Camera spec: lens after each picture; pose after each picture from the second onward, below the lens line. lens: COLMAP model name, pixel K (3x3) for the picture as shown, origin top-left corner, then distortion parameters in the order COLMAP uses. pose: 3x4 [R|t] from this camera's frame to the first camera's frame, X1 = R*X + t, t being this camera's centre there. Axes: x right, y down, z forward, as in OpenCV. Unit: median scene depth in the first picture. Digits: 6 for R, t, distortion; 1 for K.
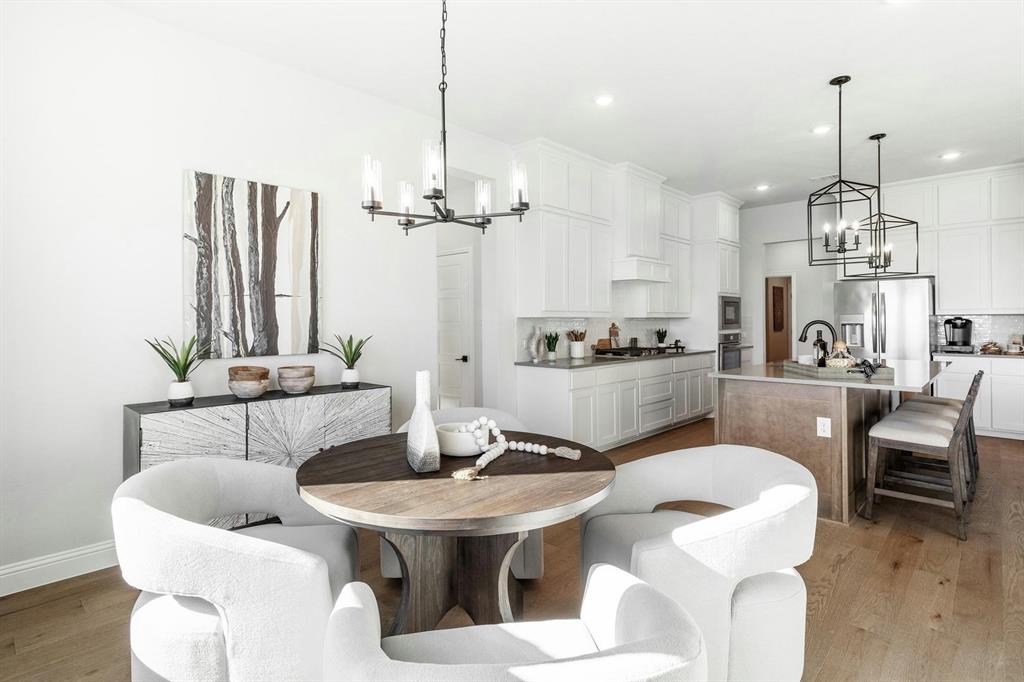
lens RADIAL K [[481.7, 0, 509.8], [0, 481.7, 317.0], [0, 0, 1]] dist [-0.000306, -0.000311]
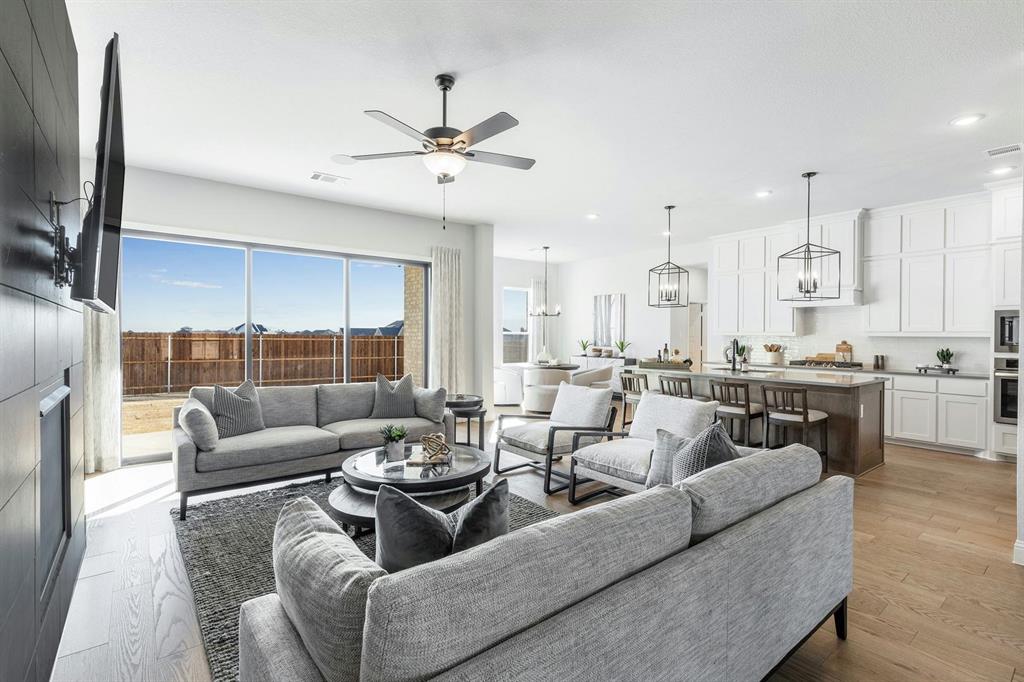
lens RADIAL K [[464.6, 0, 510.3], [0, 464.6, 343.3], [0, 0, 1]] dist [0.003388, -0.000462]
pose [[-0.073694, 0.026533, -0.996928, 1.469870], [0.006197, 0.999639, 0.026147, -0.016072], [0.997262, -0.004251, -0.073832, 0.300514]]
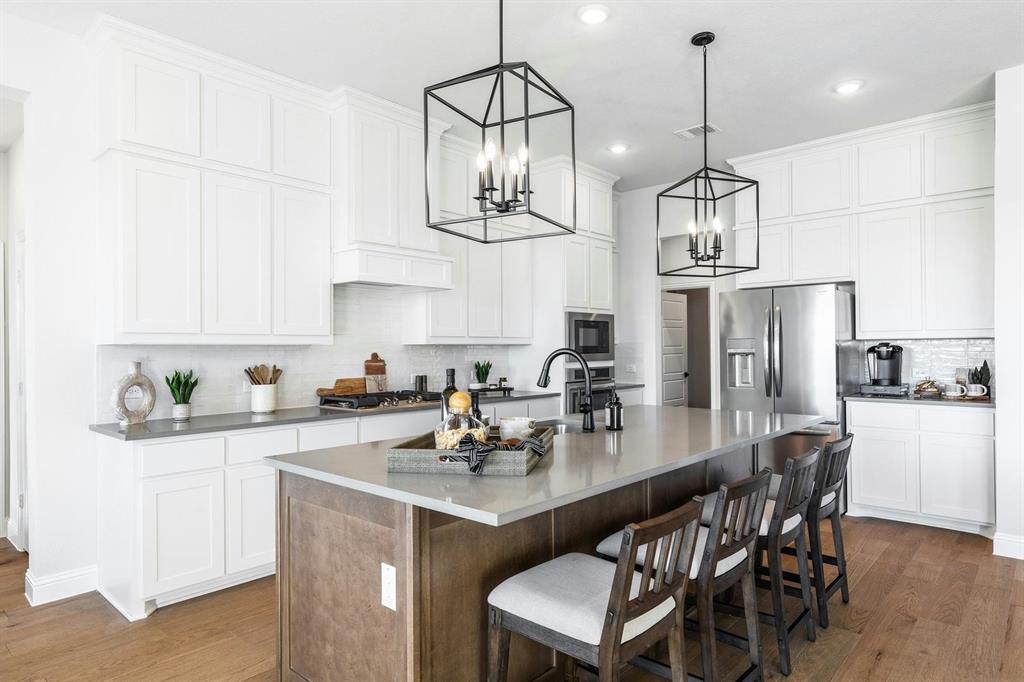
lens RADIAL K [[601.1, 0, 512.0], [0, 601.1, 341.0], [0, 0, 1]] dist [0.015944, -0.000207]
pose [[0.996548, -0.001690, 0.083007, 0.348931], [0.002110, 0.999985, -0.004978, 0.001015], [-0.082998, 0.005136, 0.996537, 0.207145]]
